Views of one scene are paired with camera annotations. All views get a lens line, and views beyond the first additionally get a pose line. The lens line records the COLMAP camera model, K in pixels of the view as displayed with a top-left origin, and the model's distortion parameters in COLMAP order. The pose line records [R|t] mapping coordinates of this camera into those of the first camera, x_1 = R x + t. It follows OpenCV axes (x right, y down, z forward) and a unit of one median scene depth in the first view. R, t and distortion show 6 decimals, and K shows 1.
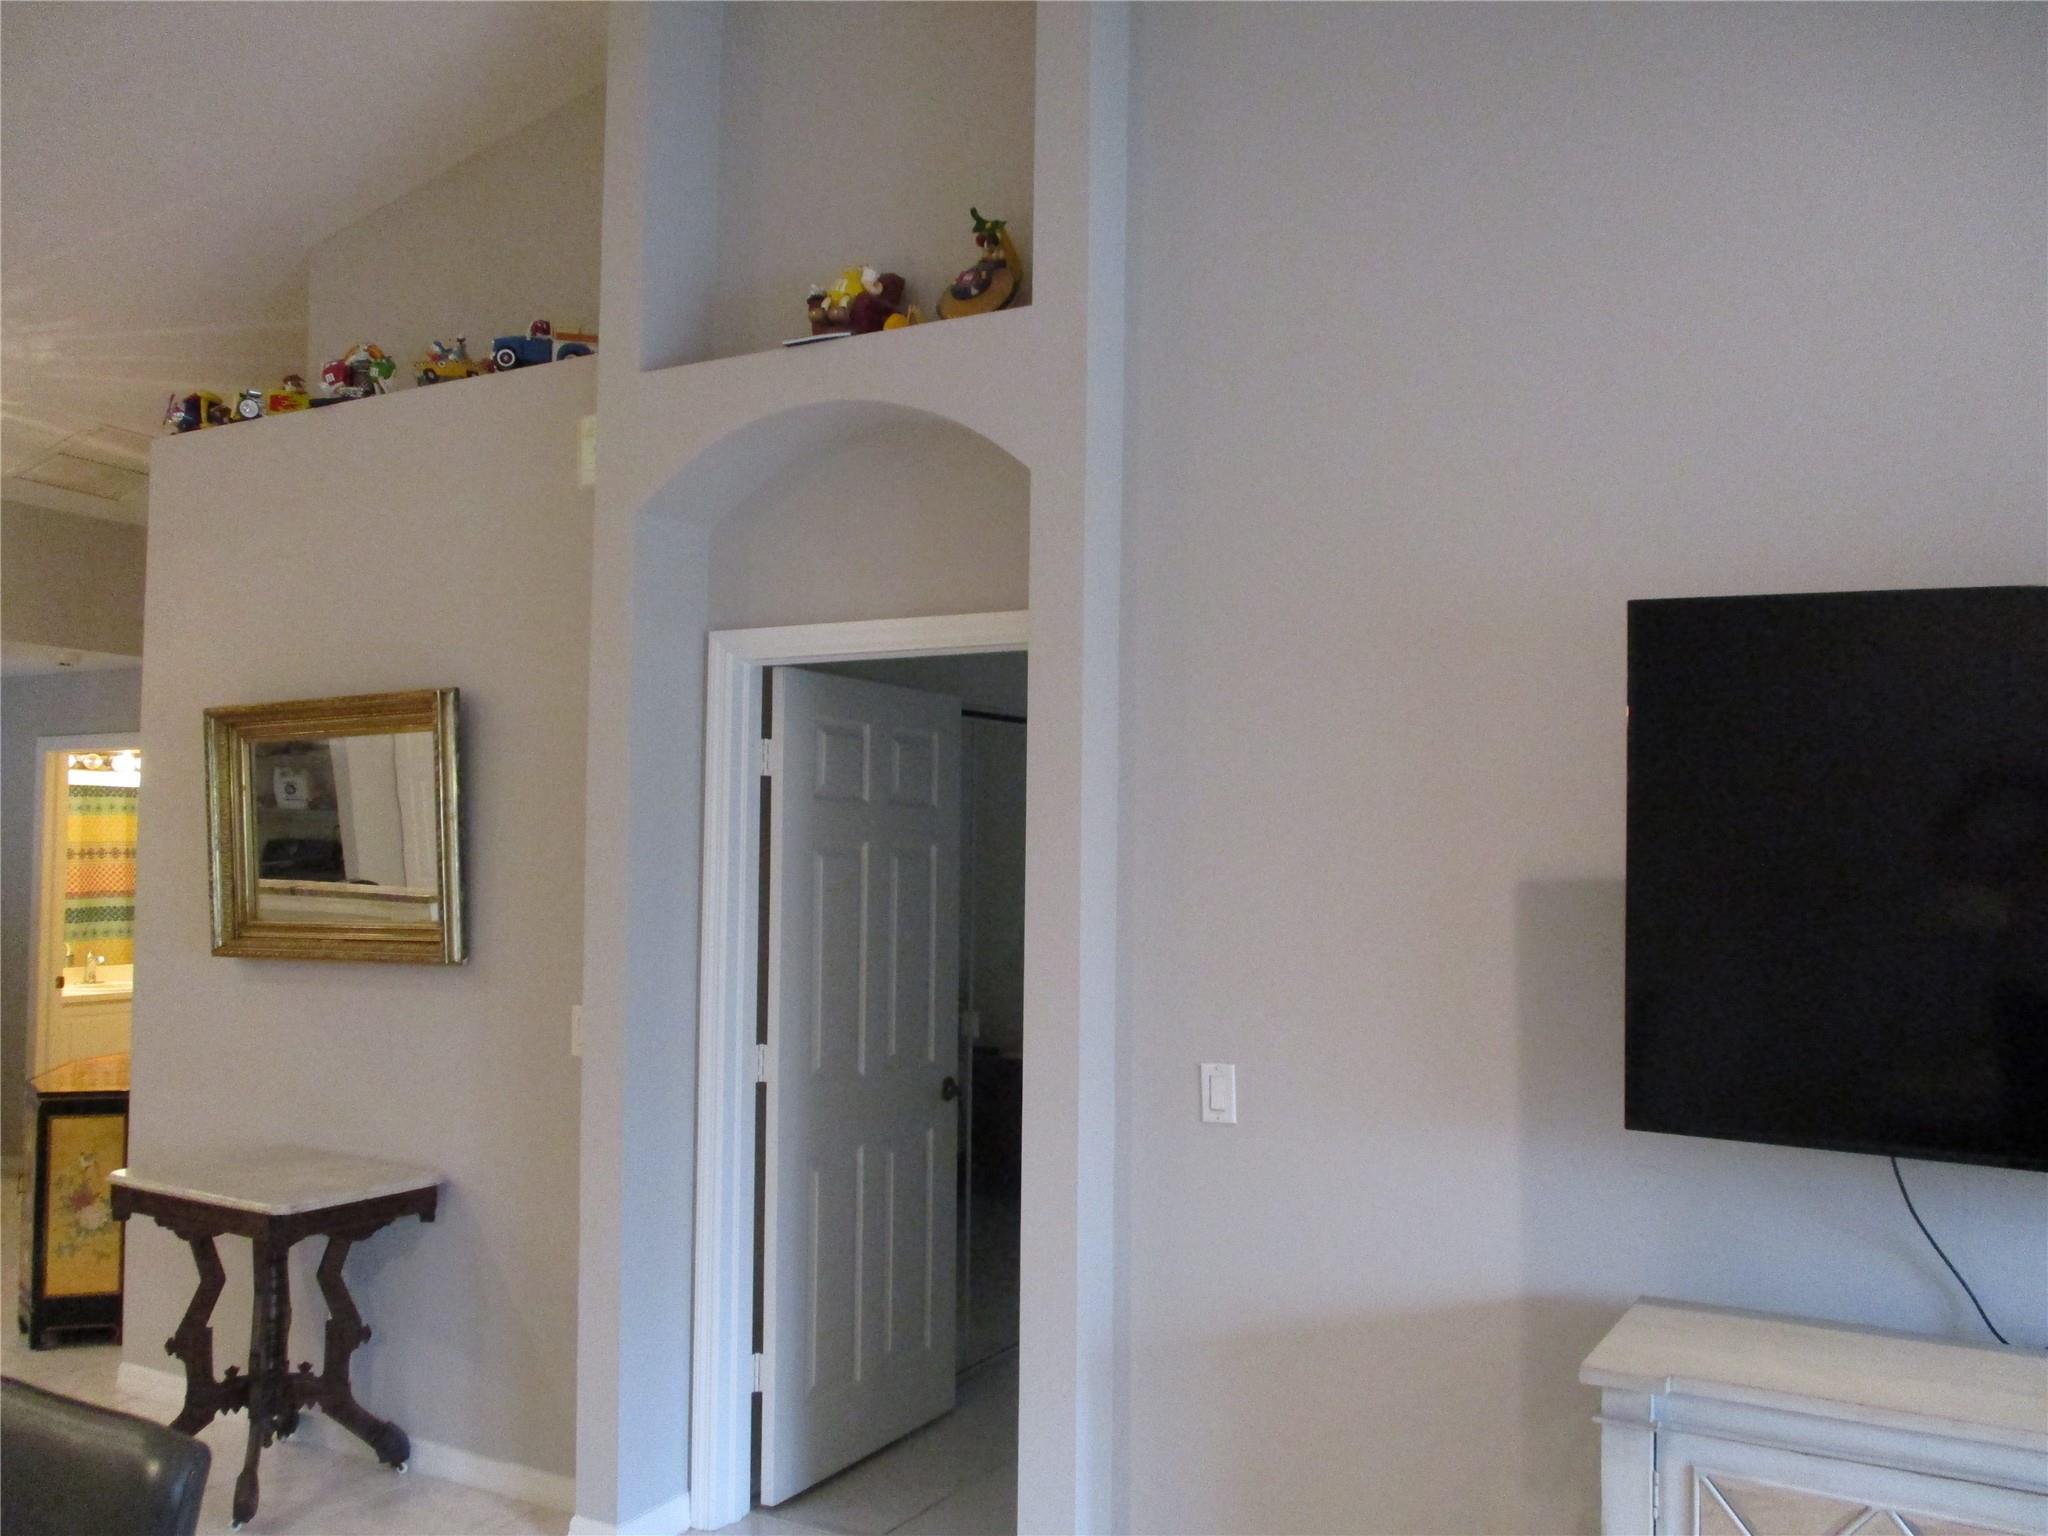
lens RADIAL K [[1714.4, 0, 1023.5], [0, 1714.4, 768.7], [0, 0, 1]] dist [-0.028263, 0.015183]
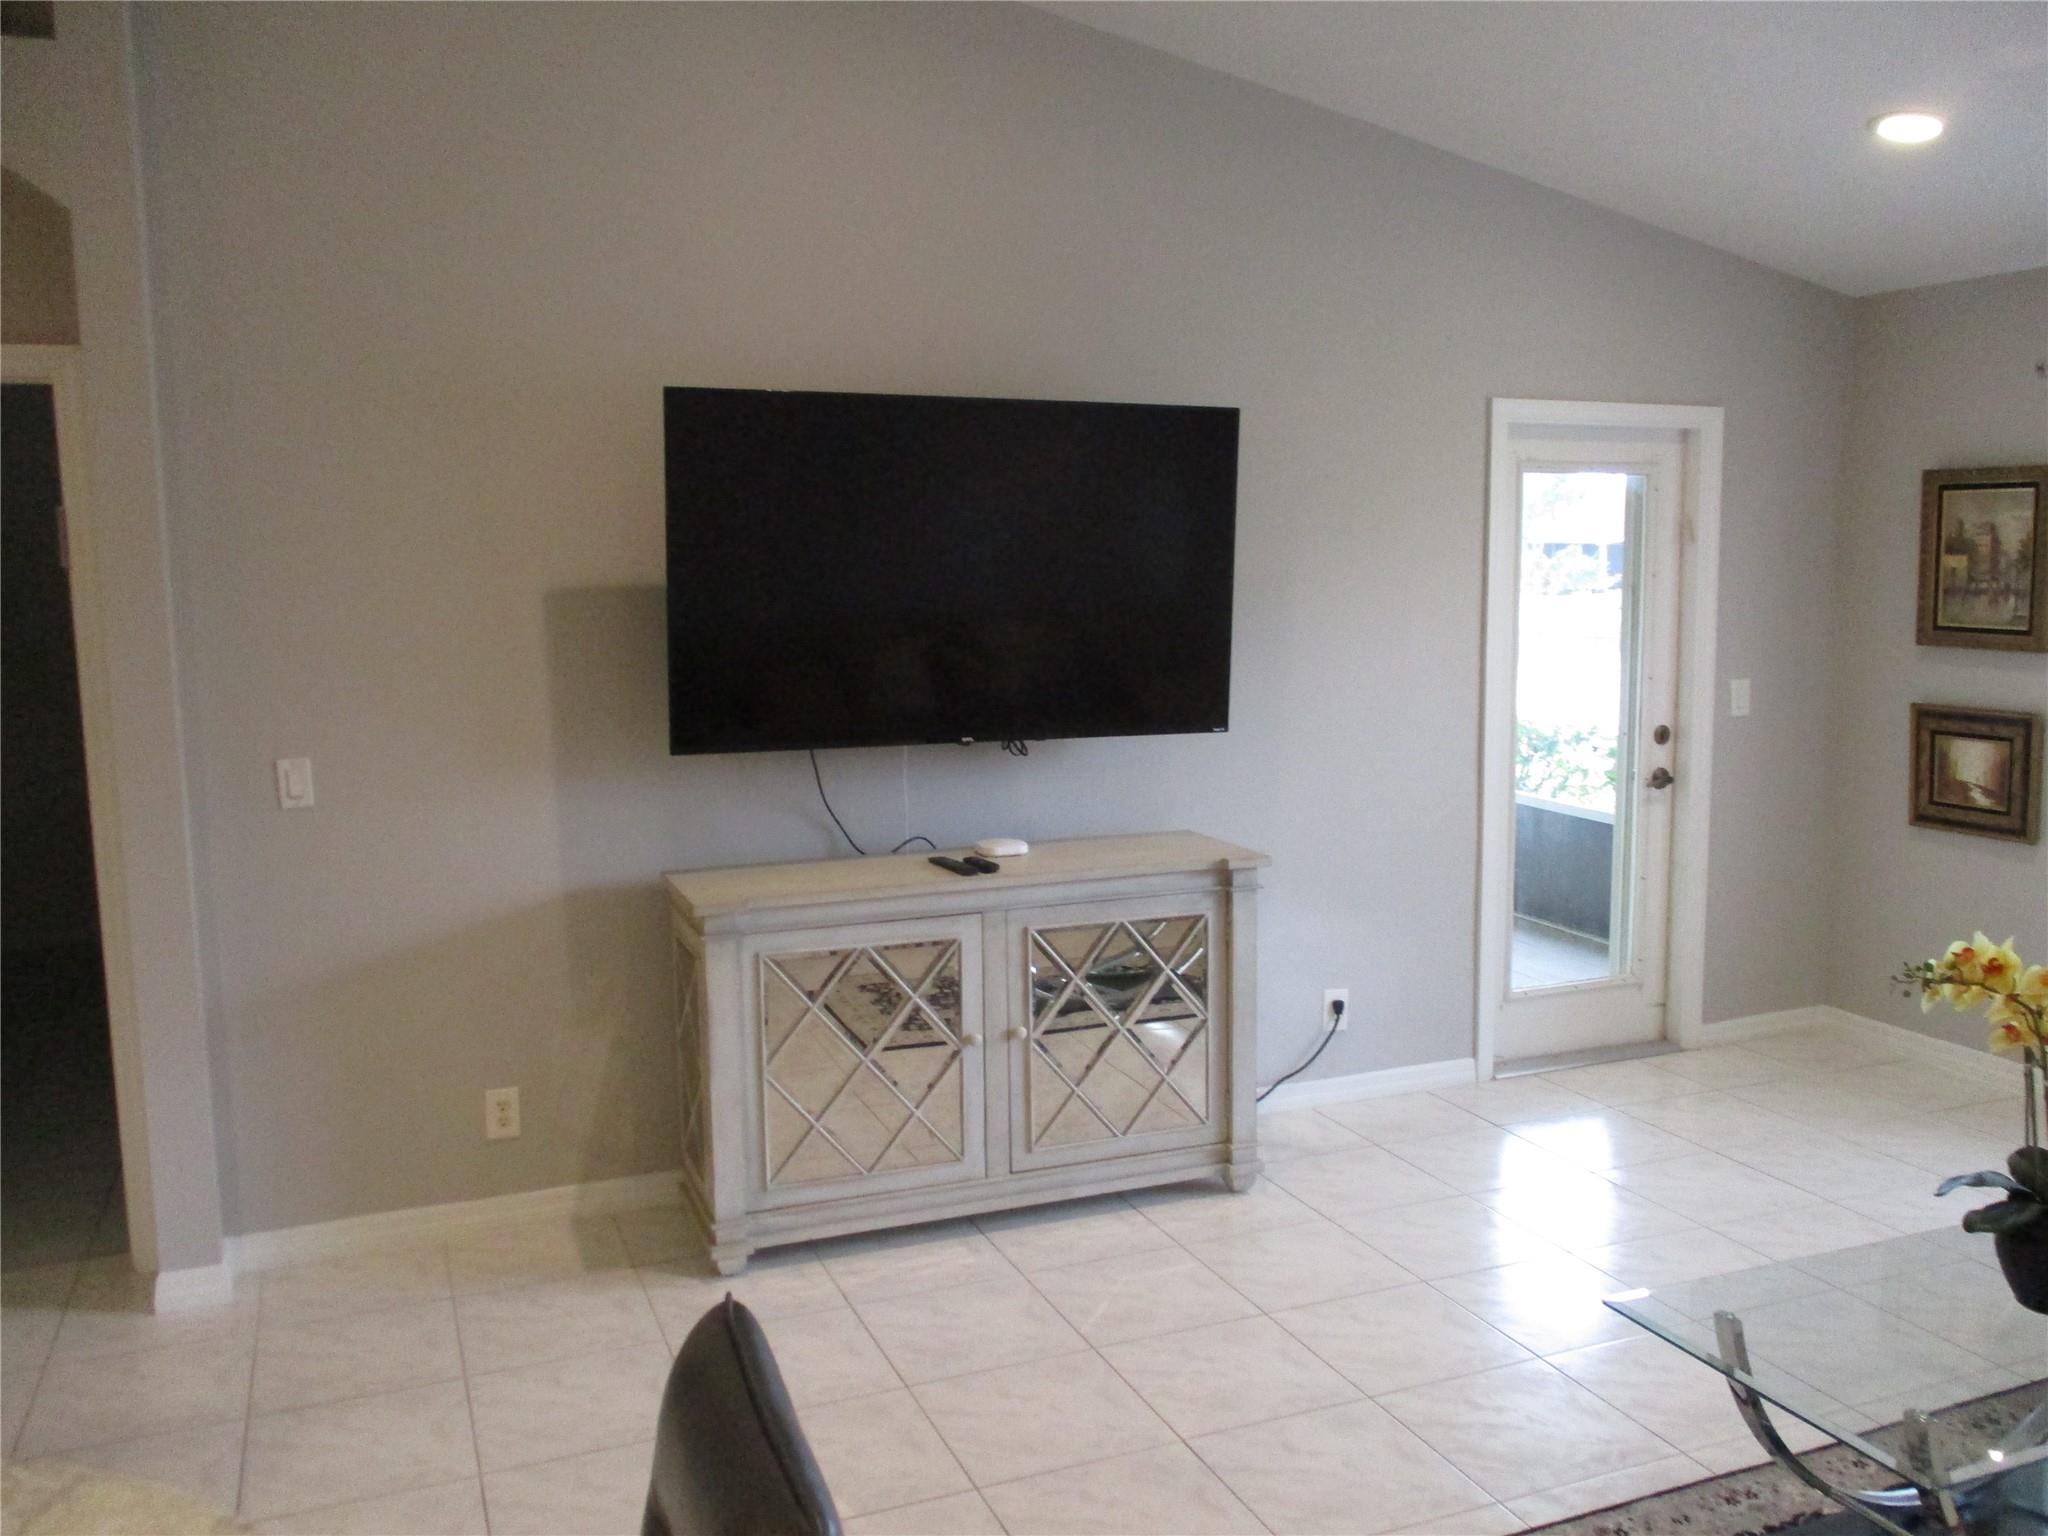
lens RADIAL K [[1714.4, 0, 1024.2], [0, 1714.4, 763.3], [0, 0, 1]] dist [-0.028263, 0.015183]
pose [[0.565668, -0.116113, 0.816418, -0.690459], [-0.011658, 0.988812, 0.148708, -0.003715], [-0.824551, -0.093637, 0.557986, -0.070306]]
